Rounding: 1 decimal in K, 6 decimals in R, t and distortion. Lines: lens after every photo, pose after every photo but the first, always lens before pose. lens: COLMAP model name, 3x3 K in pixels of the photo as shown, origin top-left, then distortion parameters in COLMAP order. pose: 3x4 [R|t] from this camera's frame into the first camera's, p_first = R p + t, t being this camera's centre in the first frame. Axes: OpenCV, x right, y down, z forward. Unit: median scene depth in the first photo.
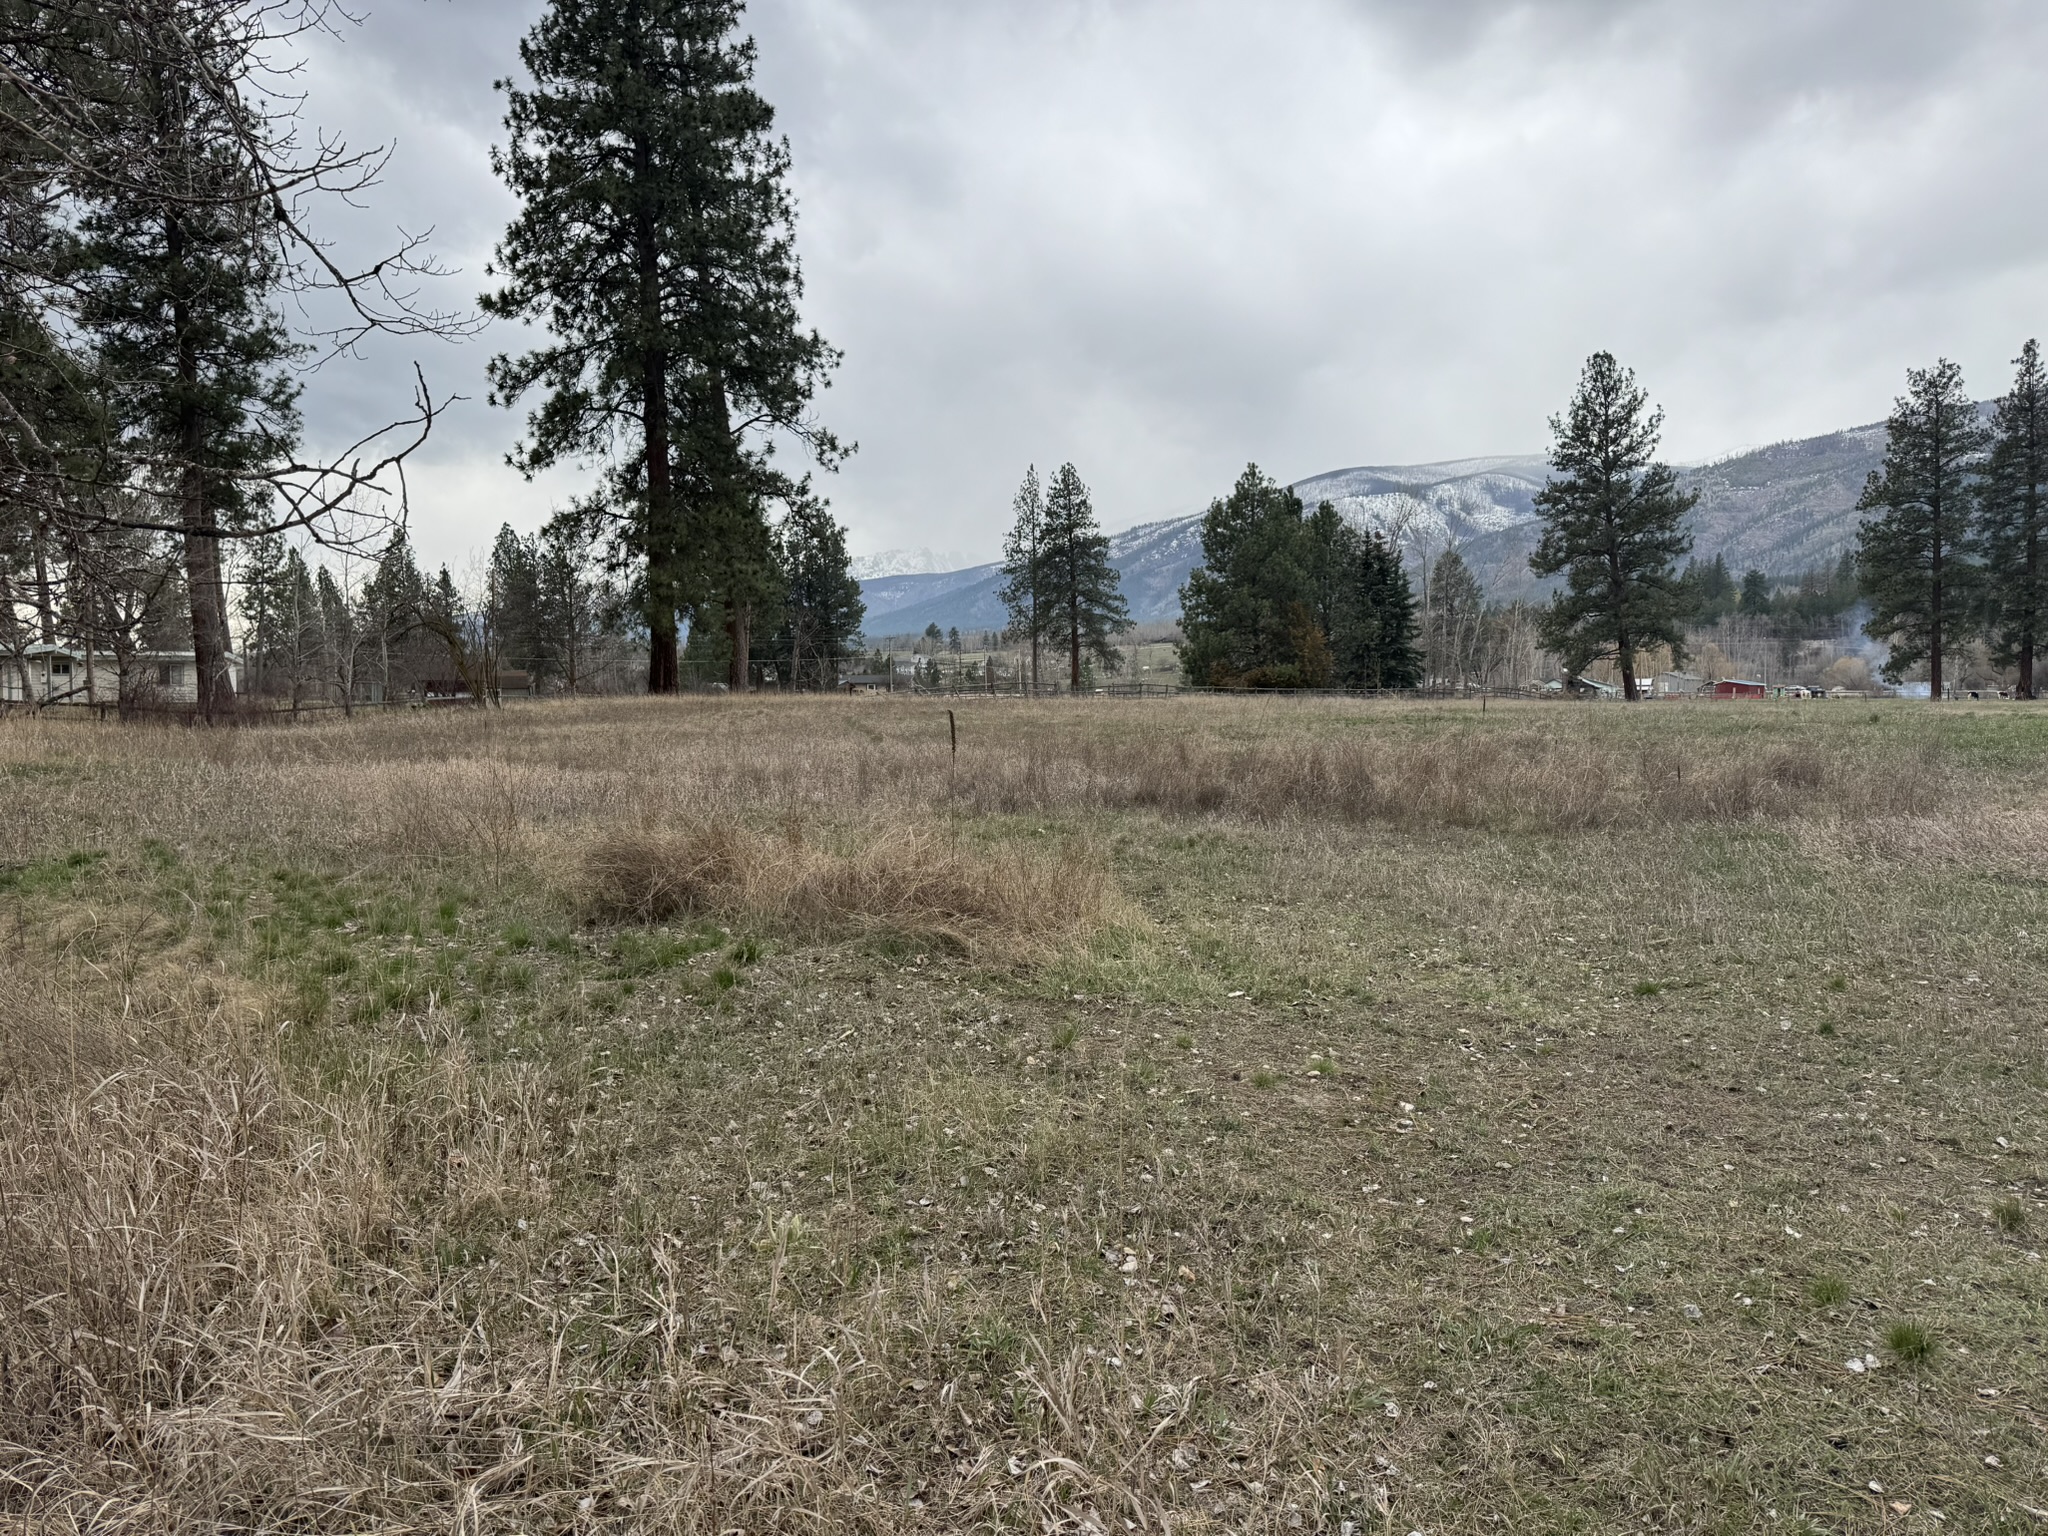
lens RADIAL K [[1382.7, 0, 1024.0], [0, 1382.7, 776.3], [0, 0, 1]] dist [0.042652, -0.067726]
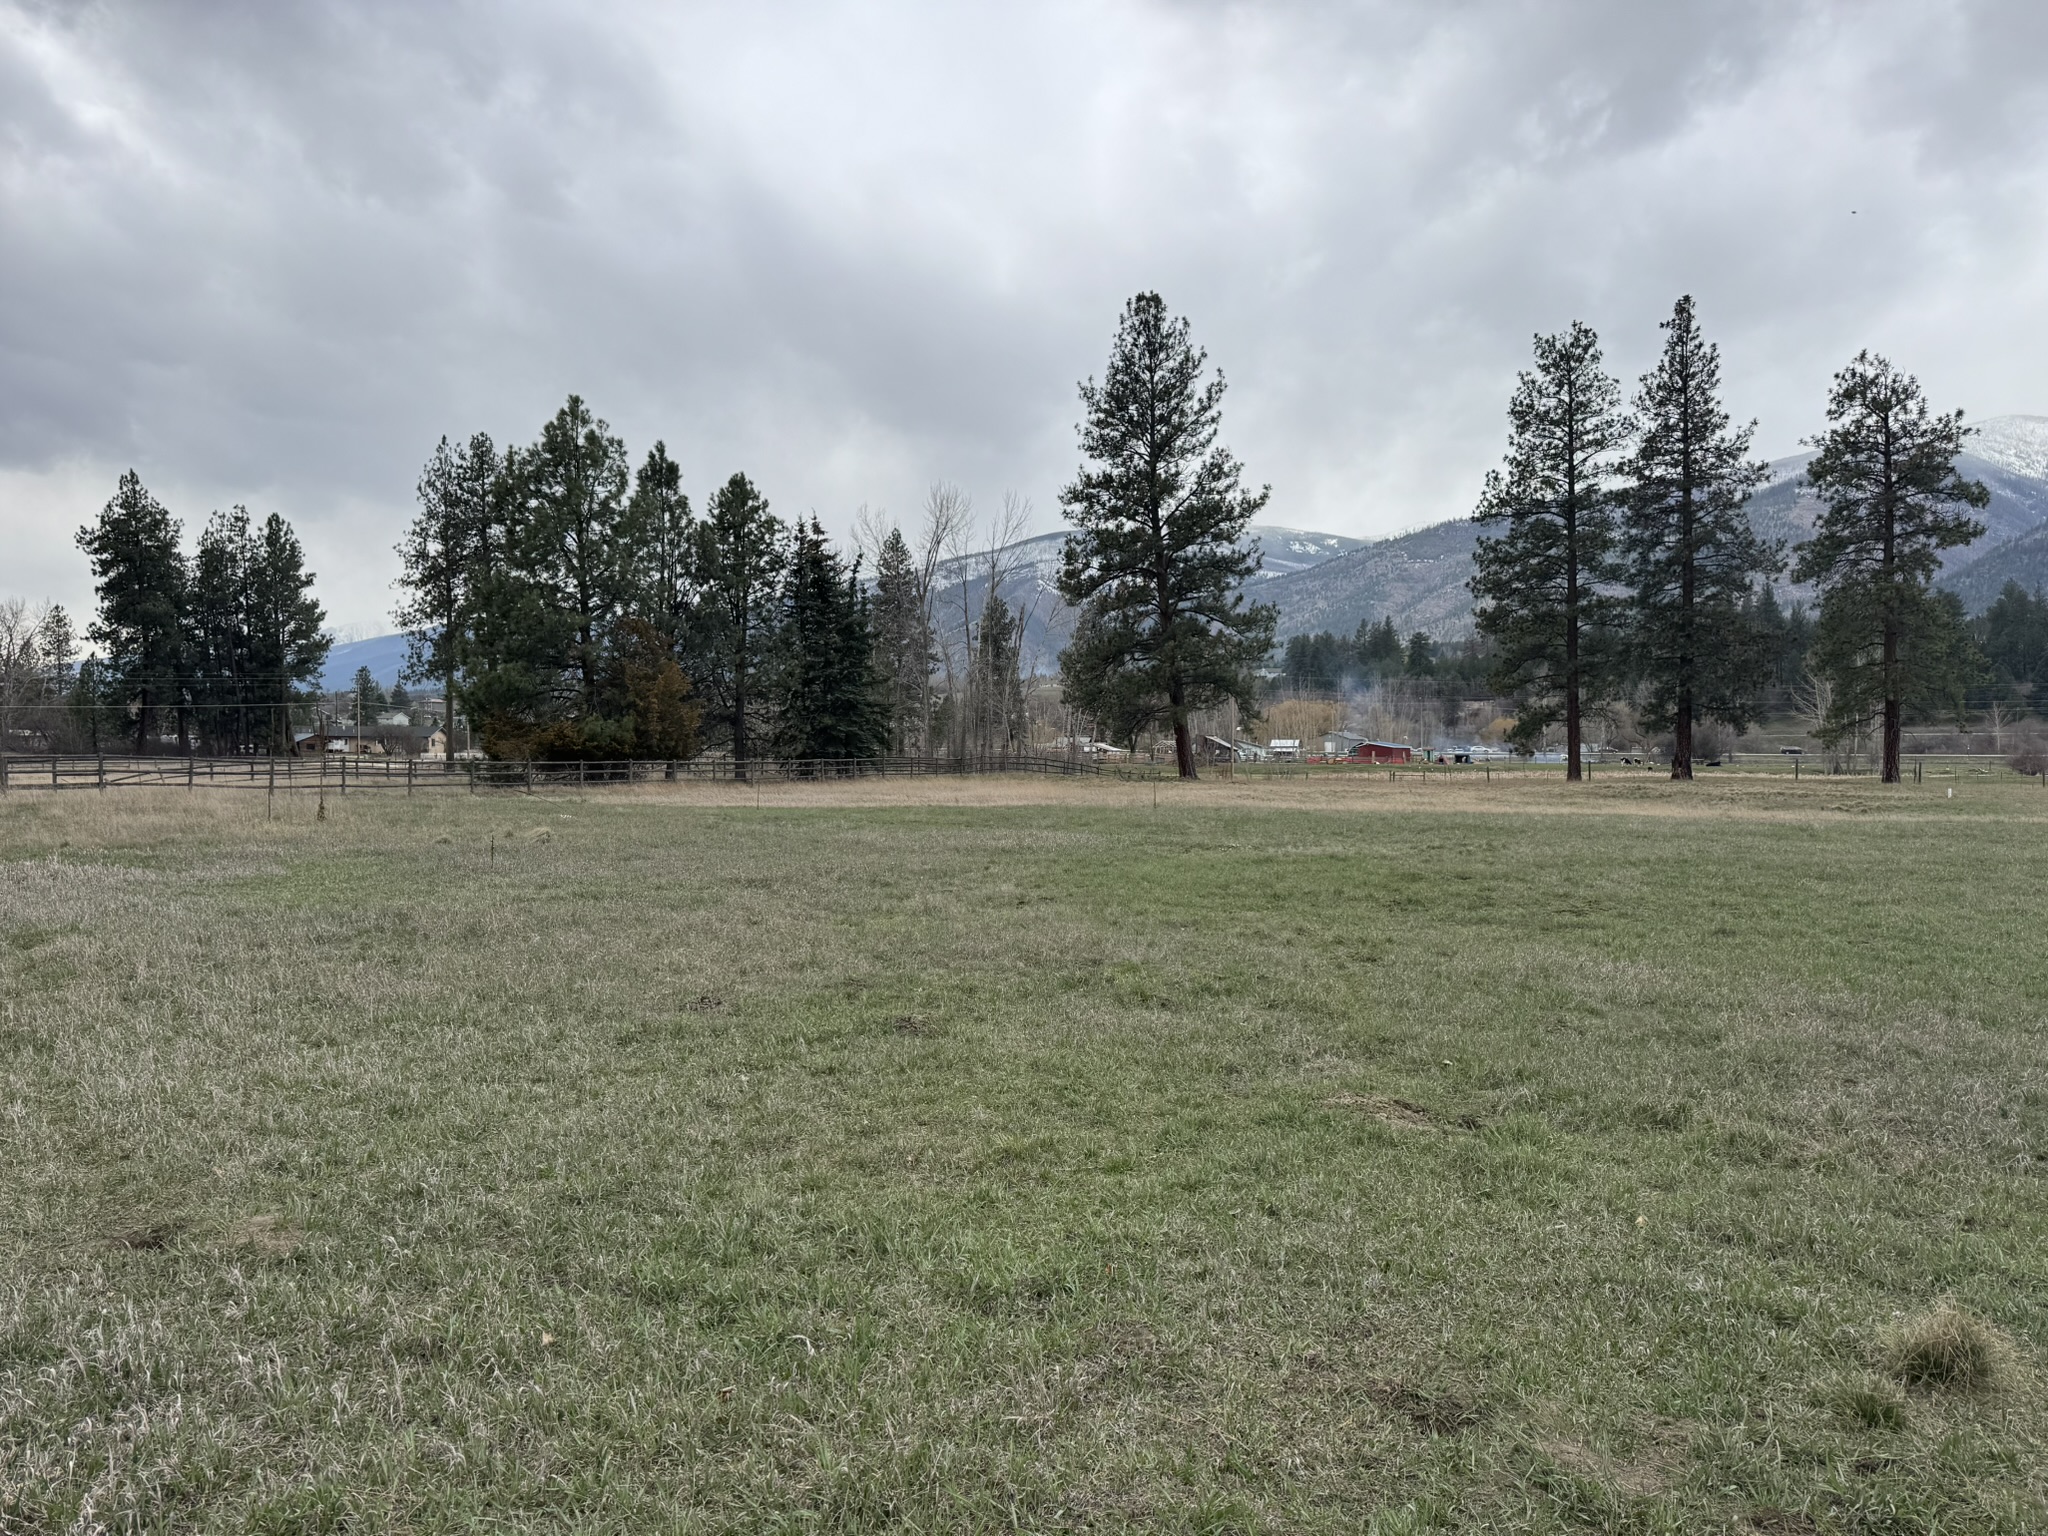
lens RADIAL K [[1382.7, 0, 1020.1], [0, 1382.7, 783.7], [0, 0, 1]] dist [0.042652, -0.067726]
pose [[0.981627, 0.002507, 0.190793, 0.215843], [0.003861, 0.999448, -0.032996, -0.027311], [-0.190770, 0.033127, 0.981076, 0.315244]]
